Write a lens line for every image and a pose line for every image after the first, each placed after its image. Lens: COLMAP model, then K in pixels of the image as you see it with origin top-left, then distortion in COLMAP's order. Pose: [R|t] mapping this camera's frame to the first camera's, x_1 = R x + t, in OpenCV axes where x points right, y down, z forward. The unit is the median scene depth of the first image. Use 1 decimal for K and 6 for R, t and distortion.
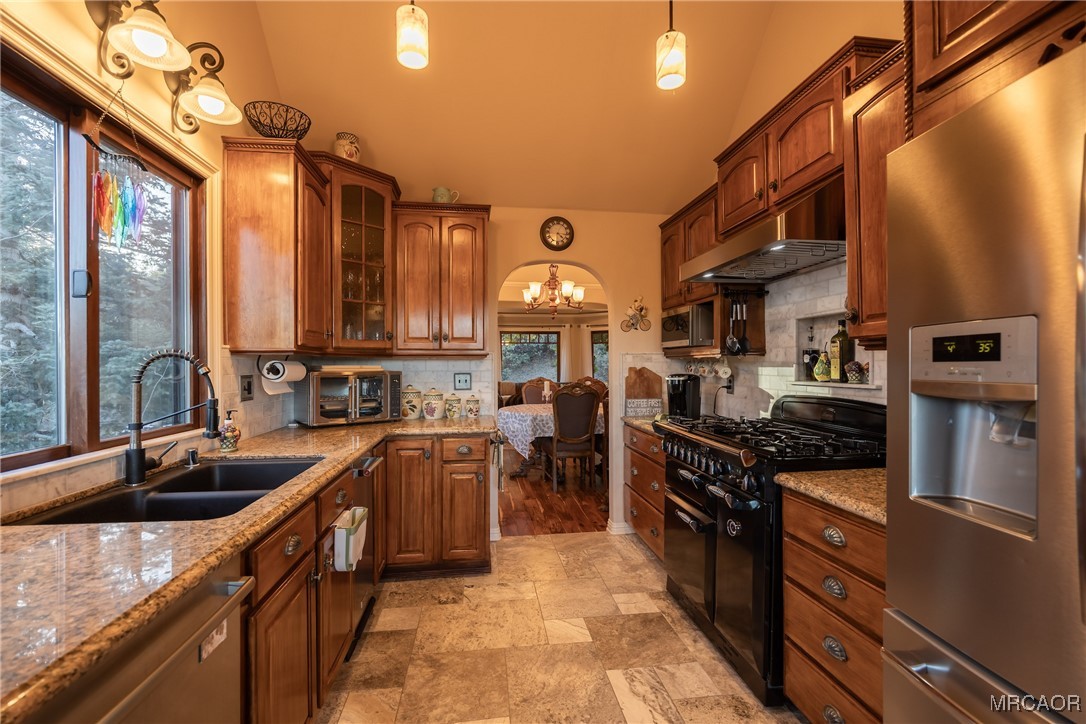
lens RADIAL K [[462.6, 0, 536.4], [0, 462.6, 366.6], [0, 0, 1]] dist [-0.001012, -0.000018]
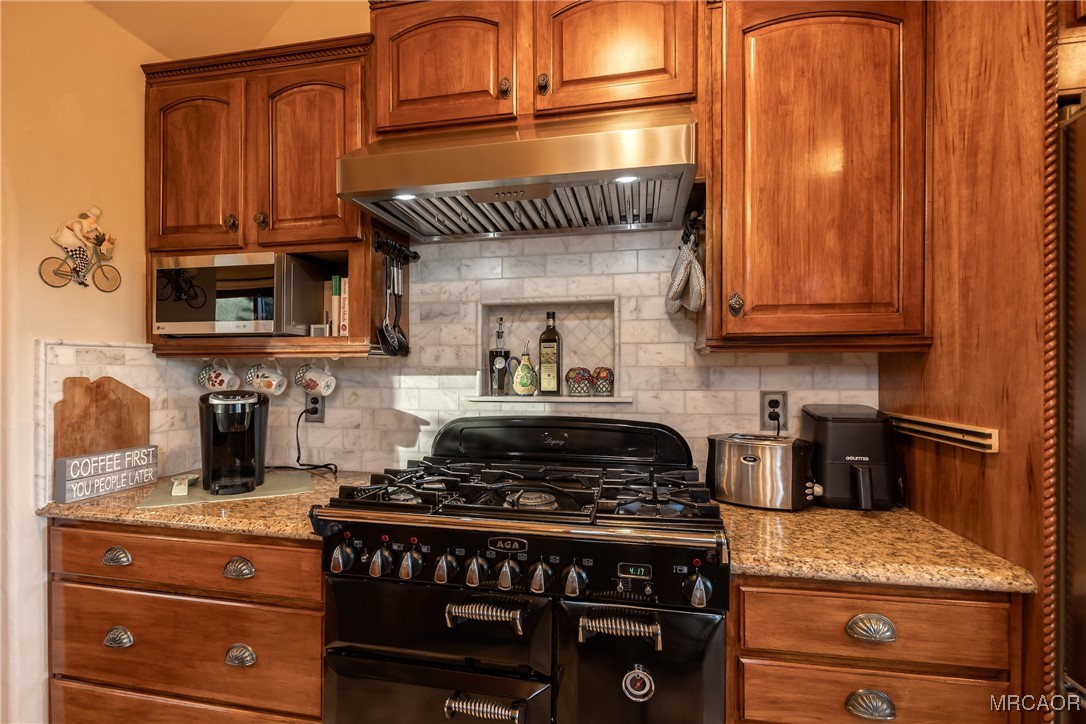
lens RADIAL K [[499.2, 0, 541.2], [0, 499.2, 374.0], [0, 0, 1]] dist [-0.013133, -0.000162]
pose [[0.315580, -0.002254, 0.948896, -0.093018], [0.003581, 0.999993, 0.001185, -0.001244], [-0.948892, 0.003024, 0.315586, 0.622906]]
